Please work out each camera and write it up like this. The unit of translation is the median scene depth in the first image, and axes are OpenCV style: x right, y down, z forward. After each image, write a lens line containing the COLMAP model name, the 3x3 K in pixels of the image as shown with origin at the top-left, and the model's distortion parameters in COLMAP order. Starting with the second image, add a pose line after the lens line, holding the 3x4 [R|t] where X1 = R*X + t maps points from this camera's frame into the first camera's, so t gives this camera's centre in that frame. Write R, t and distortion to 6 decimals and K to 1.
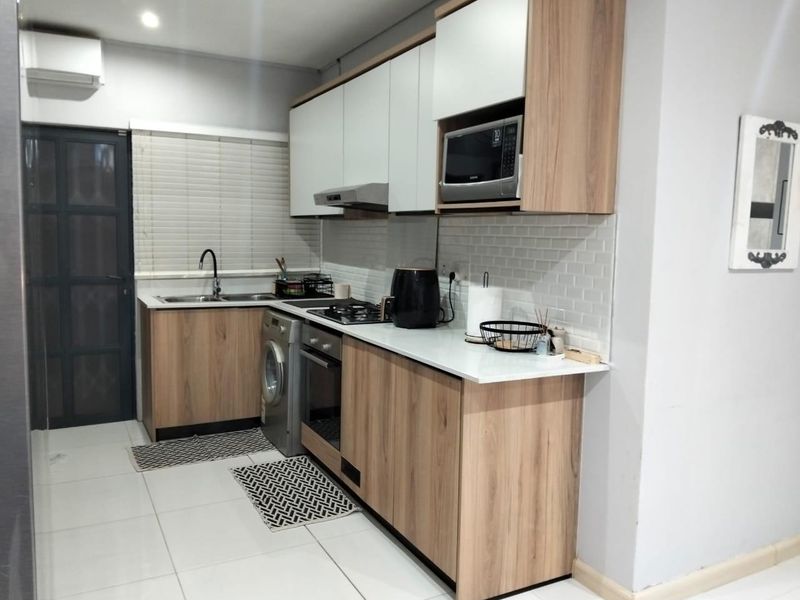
lens RADIAL K [[639.3, 0, 400.7], [0, 639.3, 295.9], [0, 0, 1]] dist [0.118186, -0.176785]
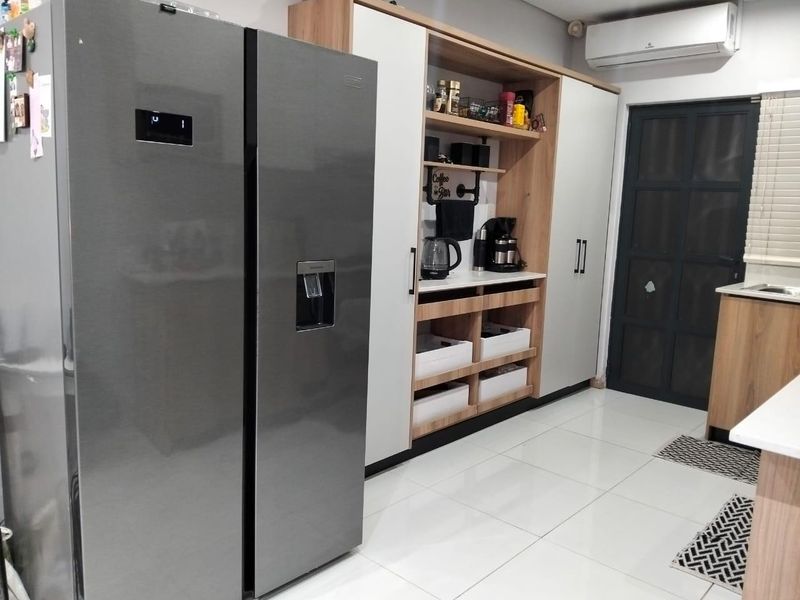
lens RADIAL K [[639.3, 0, 400.7], [0, 639.3, 295.9], [0, 0, 1]] dist [0.118186, -0.176785]
pose [[0.341354, 0.131836, -0.930643, 0.294409], [-0.120701, 0.988065, 0.095699, -0.009301], [0.932153, 0.079662, 0.353192, 0.257853]]
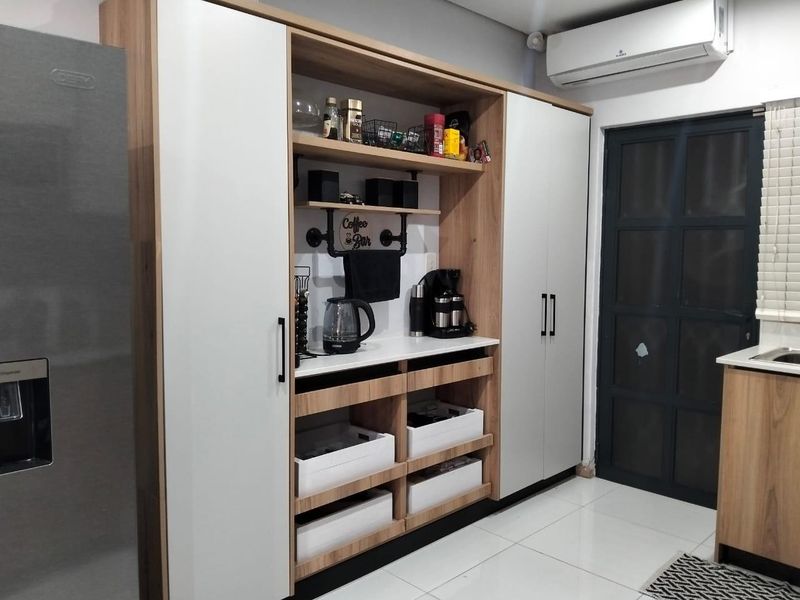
lens RADIAL K [[639.3, 0, 400.7], [0, 639.3, 295.9], [0, 0, 1]] dist [0.118186, -0.176785]
pose [[0.295693, 0.057755, -0.953535, 0.150596], [-0.092596, 0.995203, 0.031564, -0.040119], [0.950785, 0.078960, 0.299623, 0.457686]]
